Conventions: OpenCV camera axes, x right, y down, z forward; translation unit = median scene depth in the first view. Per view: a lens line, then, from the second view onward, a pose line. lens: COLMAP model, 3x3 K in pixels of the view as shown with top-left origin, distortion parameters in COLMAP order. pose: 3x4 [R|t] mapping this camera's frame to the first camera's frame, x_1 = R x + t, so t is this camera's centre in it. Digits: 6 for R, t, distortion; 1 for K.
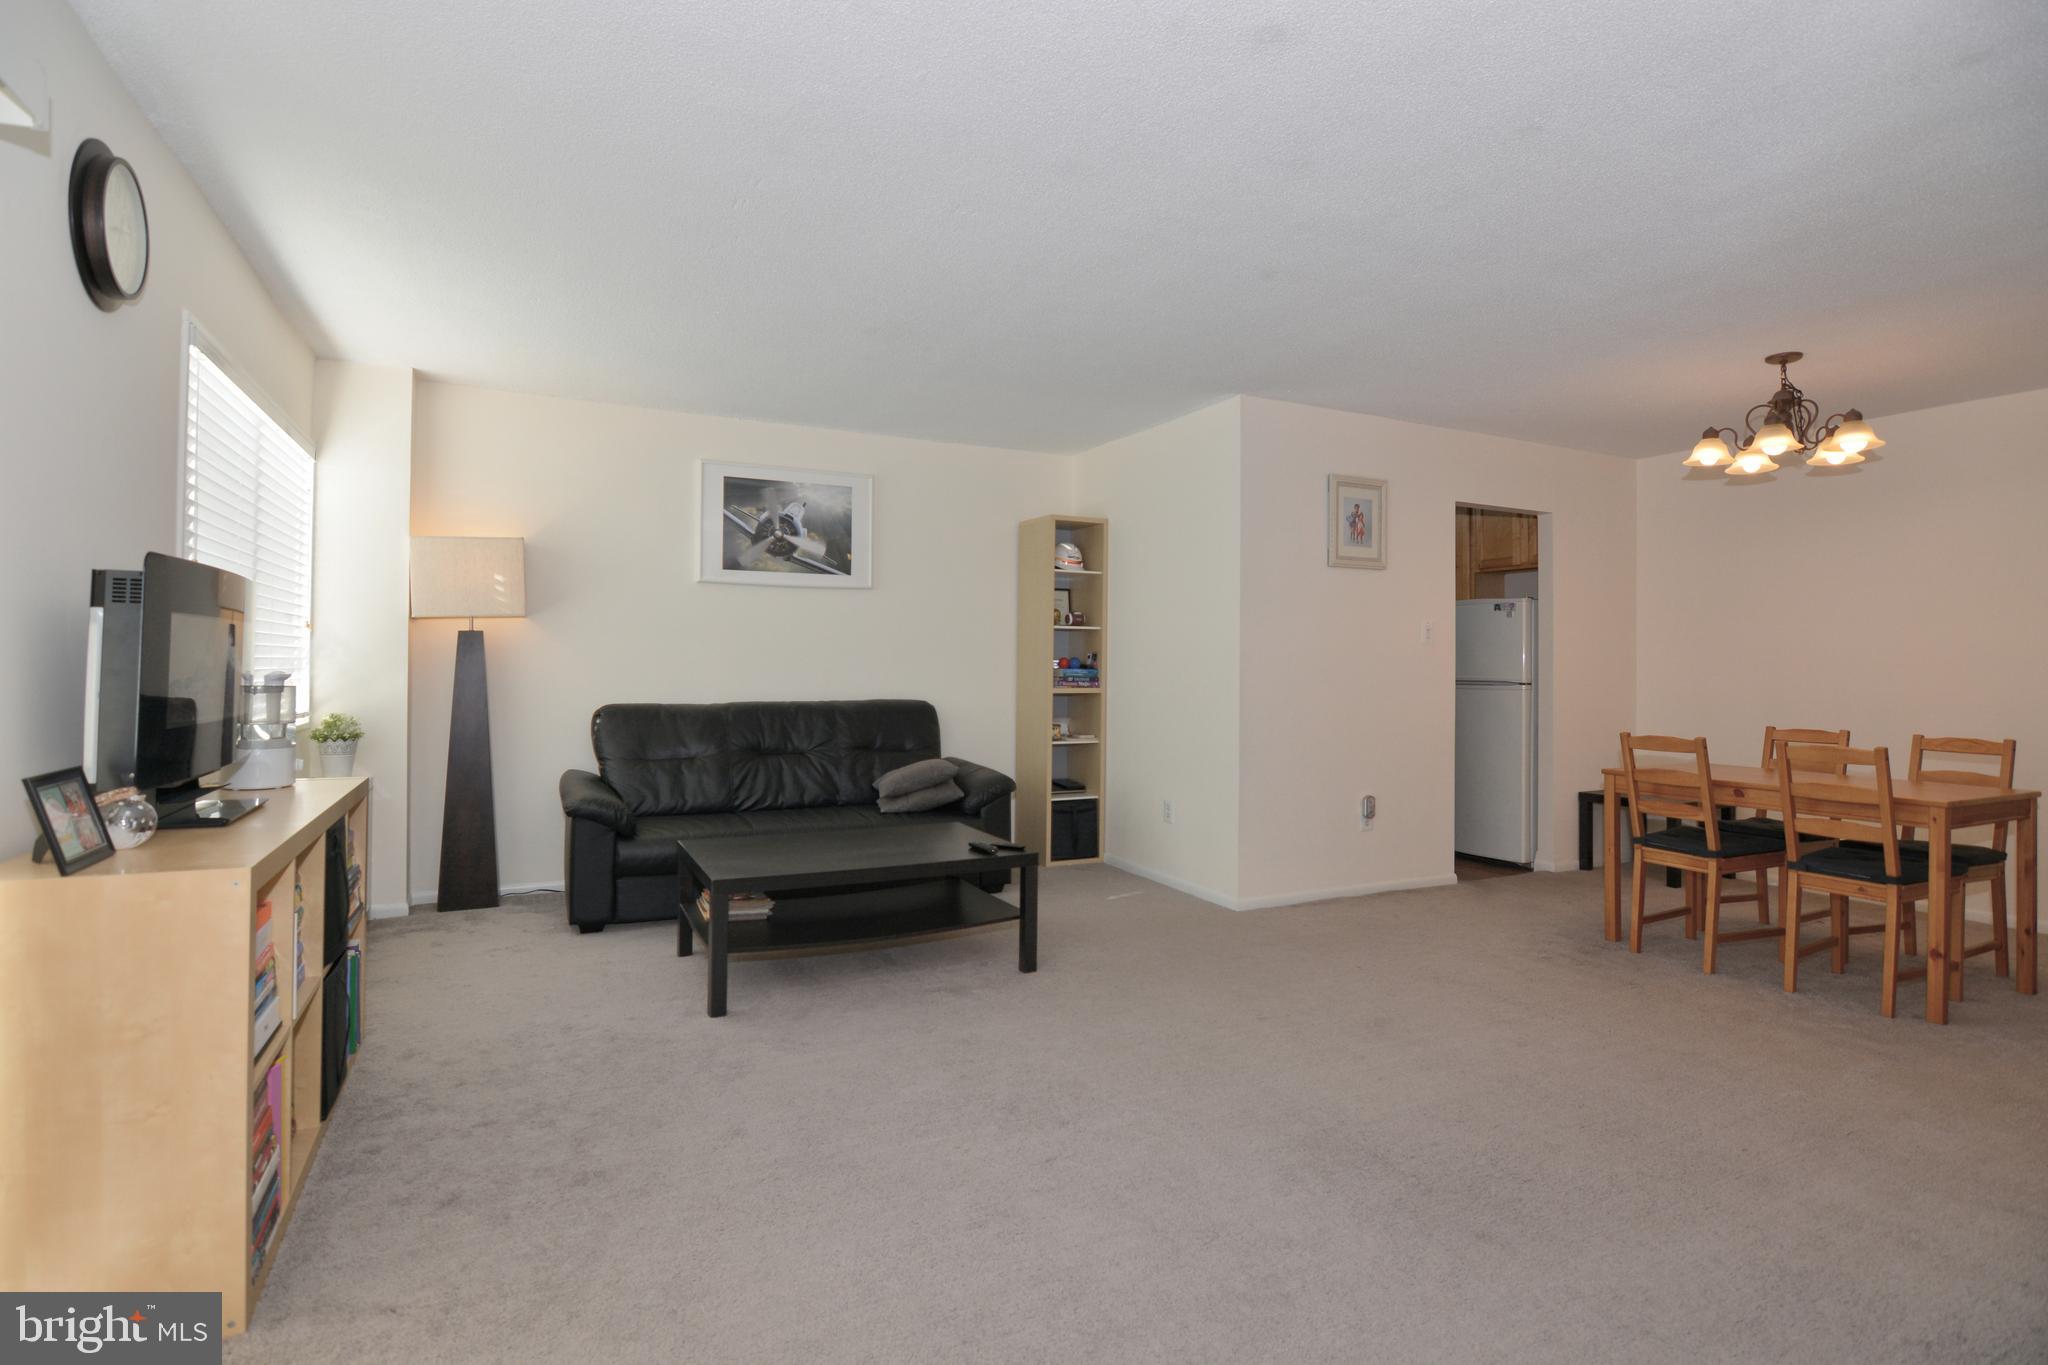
lens RADIAL K [[1017.7, 0, 1011.1], [0, 1017.7, 645.2], [0, 0, 1]] dist [-0.003137, -0.011439]
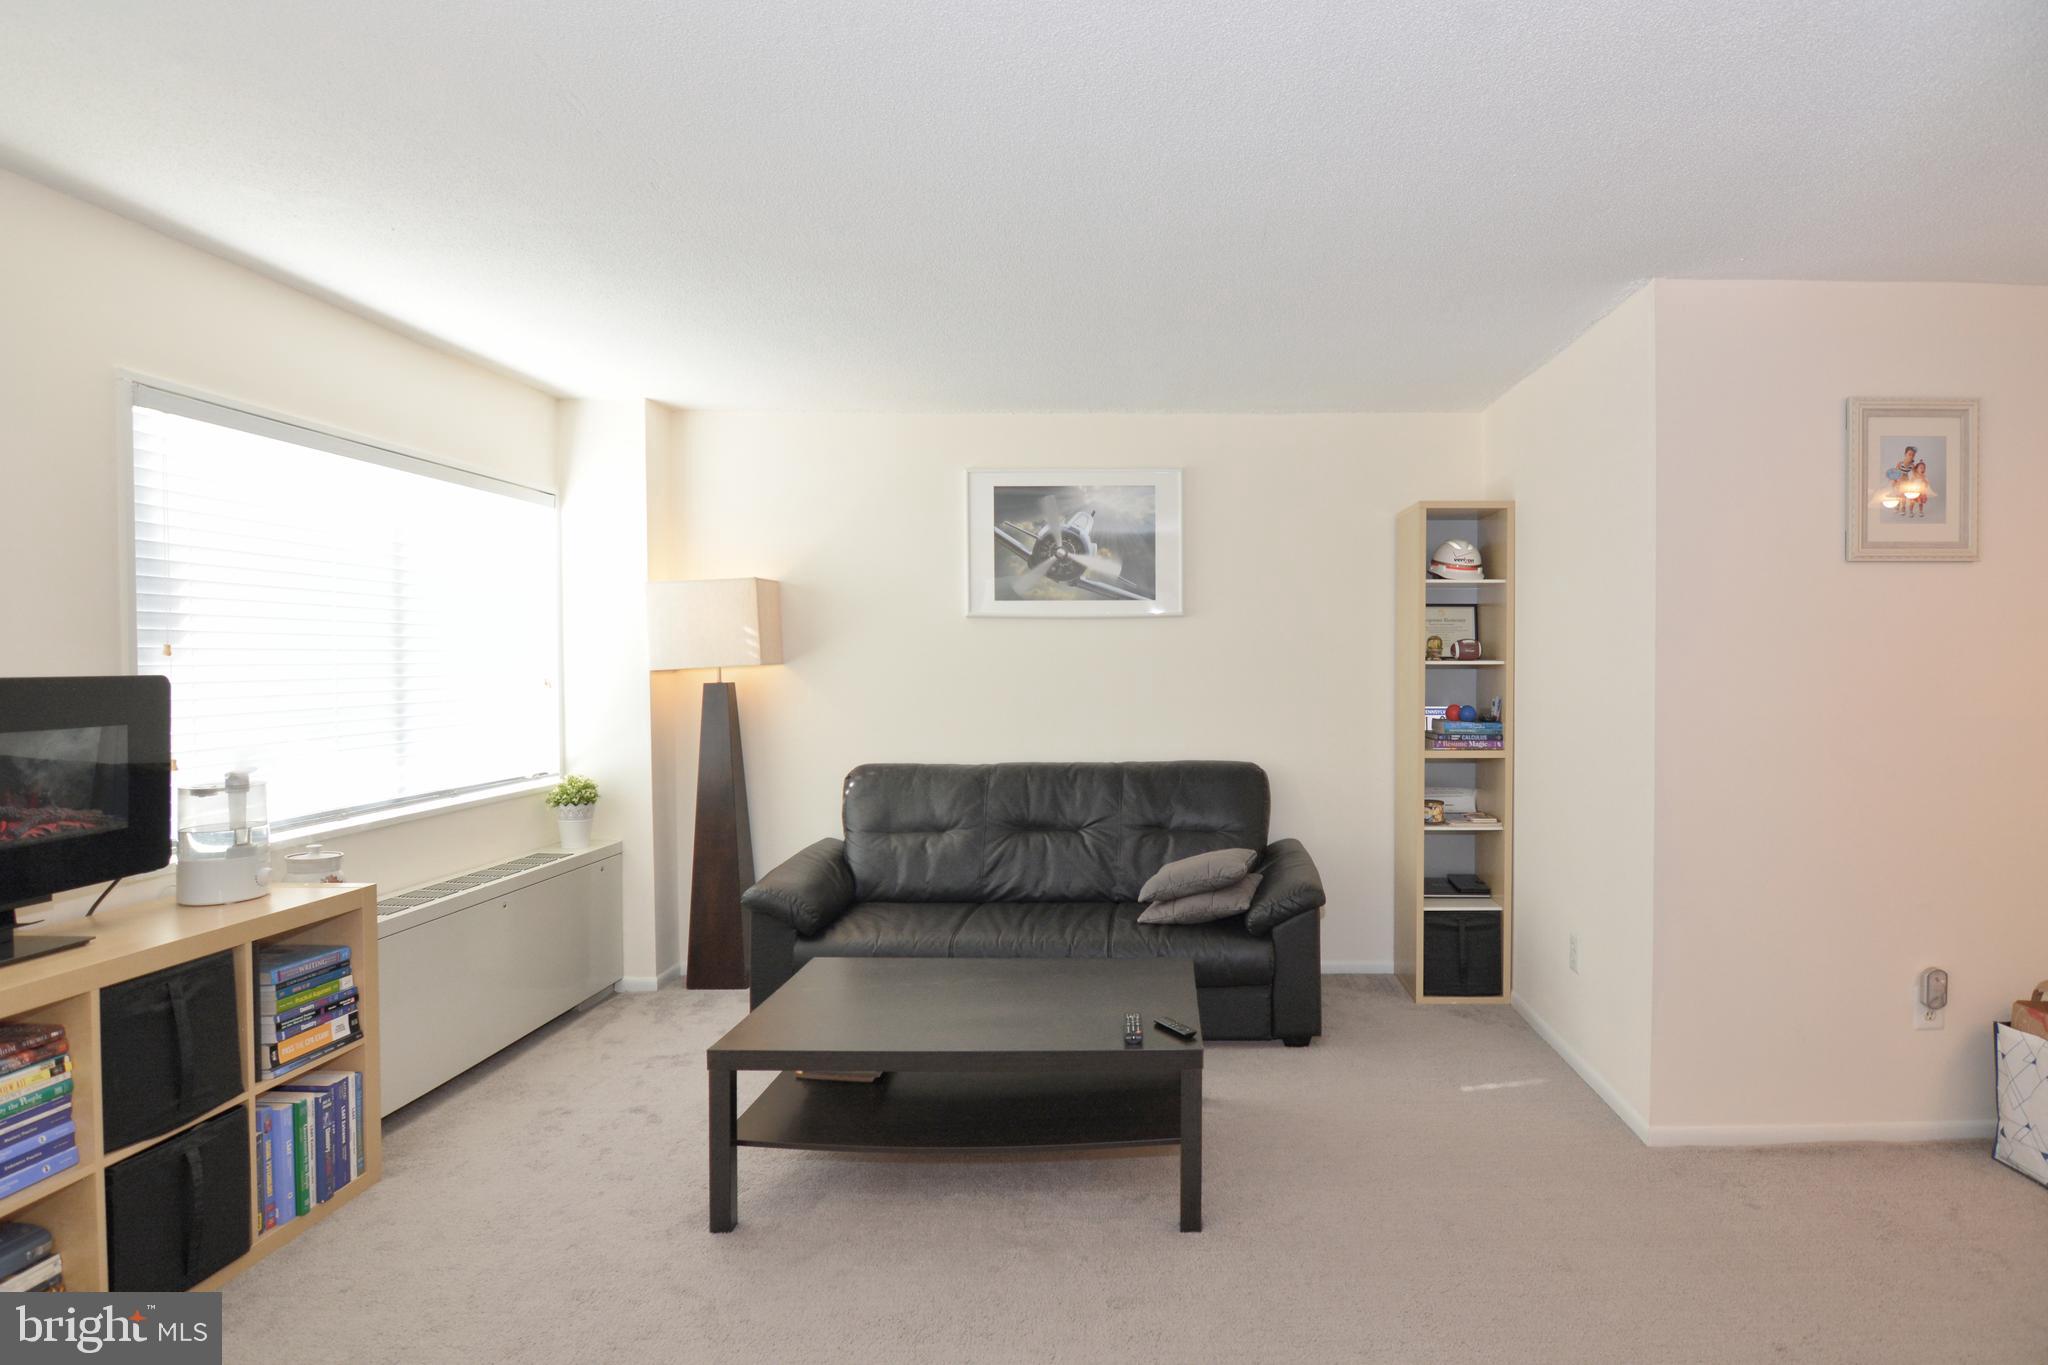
lens RADIAL K [[1059.4, 0, 1173.8], [0, 1059.4, 678.5], [0, 0, 1]] dist [-0.004558, -0.017818]
pose [[0.901053, -0.002786, -0.433700, 0.215788], [0.017595, 0.999391, 0.030136, -0.034784], [0.433352, -0.034785, 0.900553, 0.290395]]
